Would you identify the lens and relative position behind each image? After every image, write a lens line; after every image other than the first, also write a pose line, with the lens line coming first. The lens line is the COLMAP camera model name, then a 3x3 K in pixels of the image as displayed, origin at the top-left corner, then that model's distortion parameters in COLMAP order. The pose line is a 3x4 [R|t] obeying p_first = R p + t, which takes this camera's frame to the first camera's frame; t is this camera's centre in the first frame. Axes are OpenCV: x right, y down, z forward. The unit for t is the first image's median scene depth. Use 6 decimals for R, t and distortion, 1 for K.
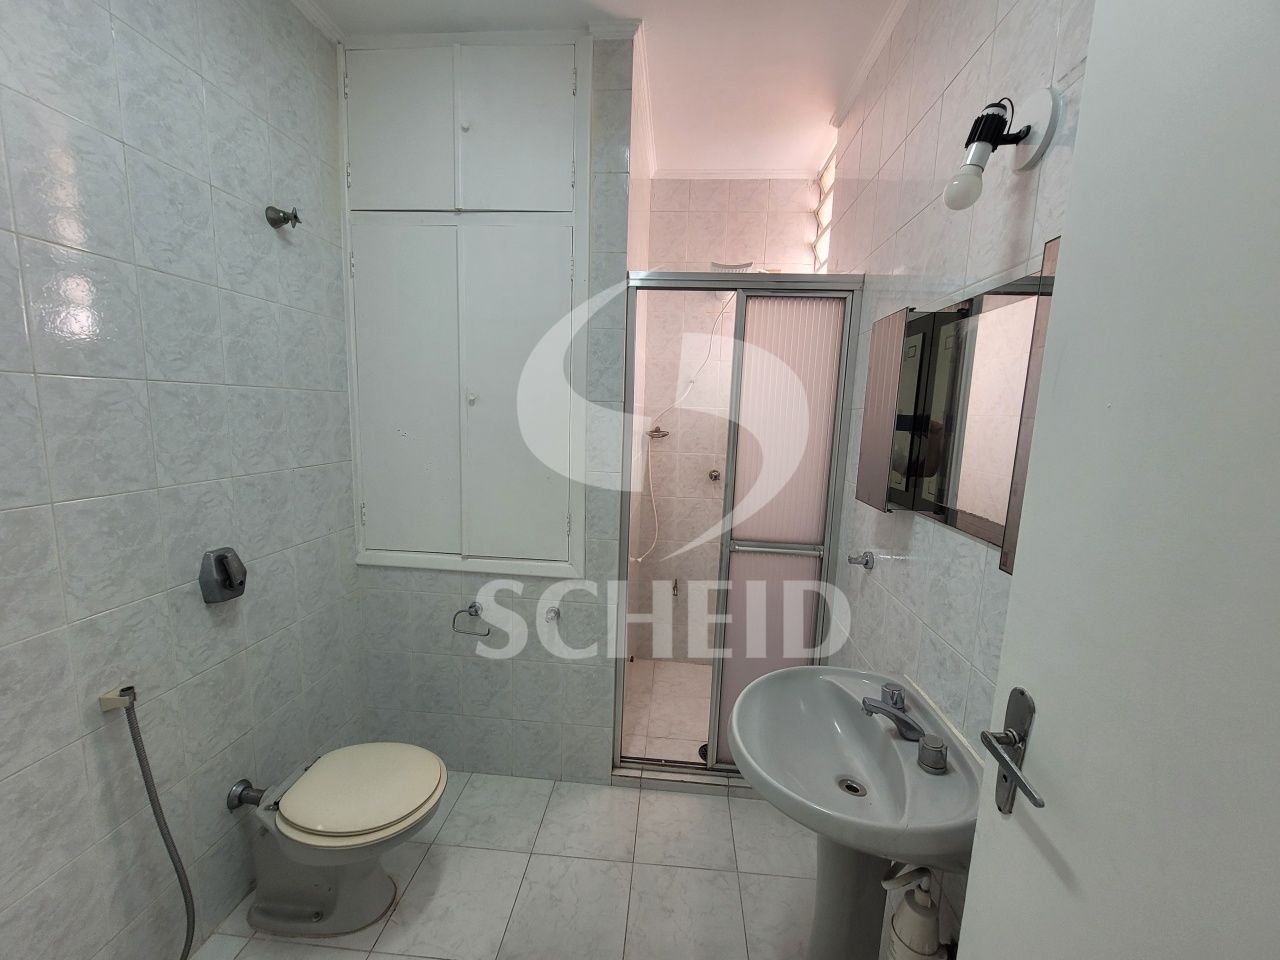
lens RADIAL K [[498.2, 0, 644.3], [0, 498.2, 481.5], [0, 0, 1]] dist [-0.000795, -0.000295]
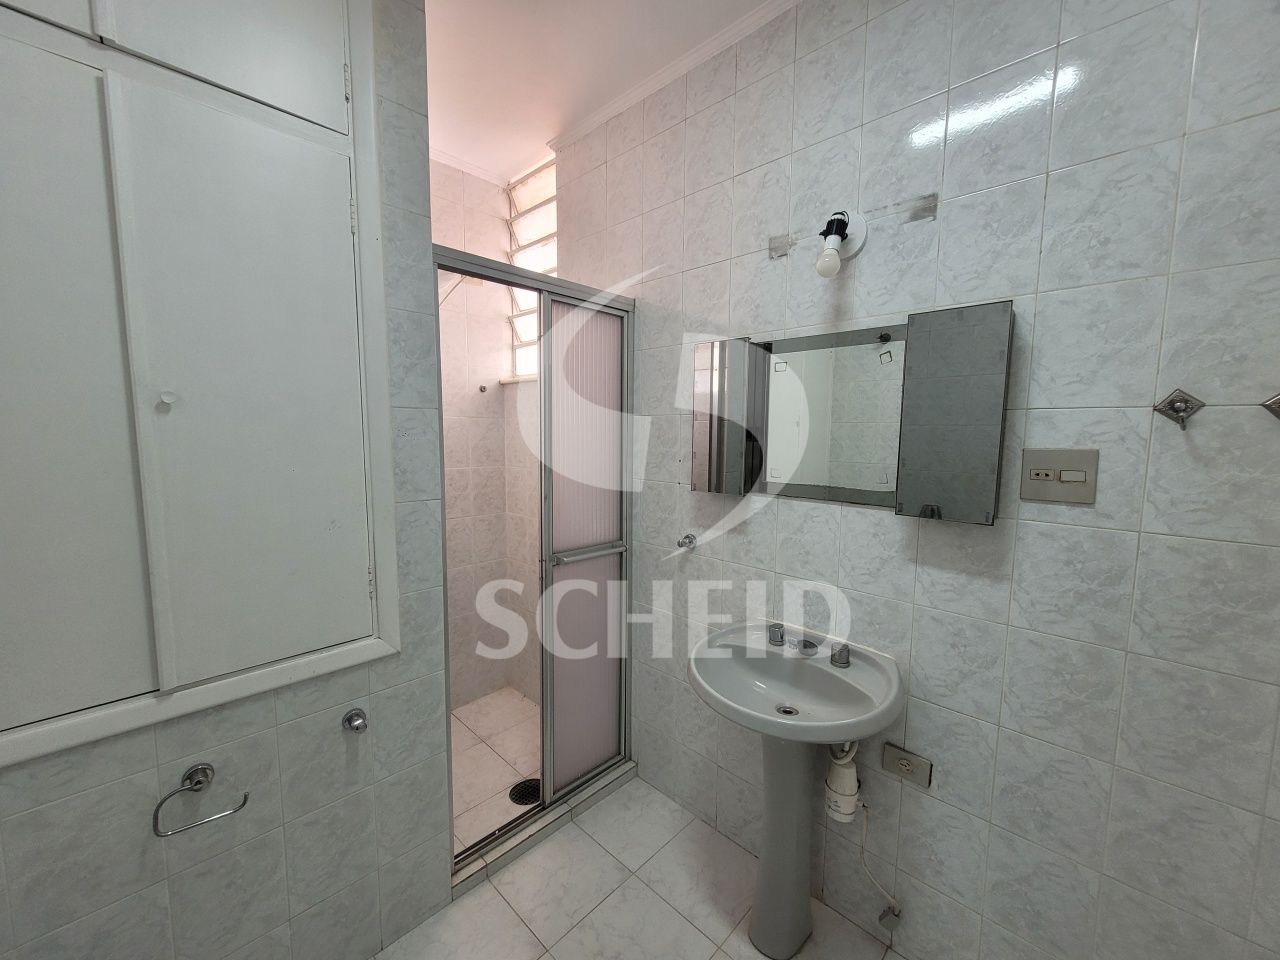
lens RADIAL K [[498.2, 0, 644.3], [0, 498.2, 481.5], [0, 0, 1]] dist [-0.000795, -0.000295]
pose [[0.637138, -0.106558, 0.763348, -0.426544], [0.119122, 0.992111, 0.039065, -0.036653], [-0.761488, 0.066042, 0.644805, 0.245685]]
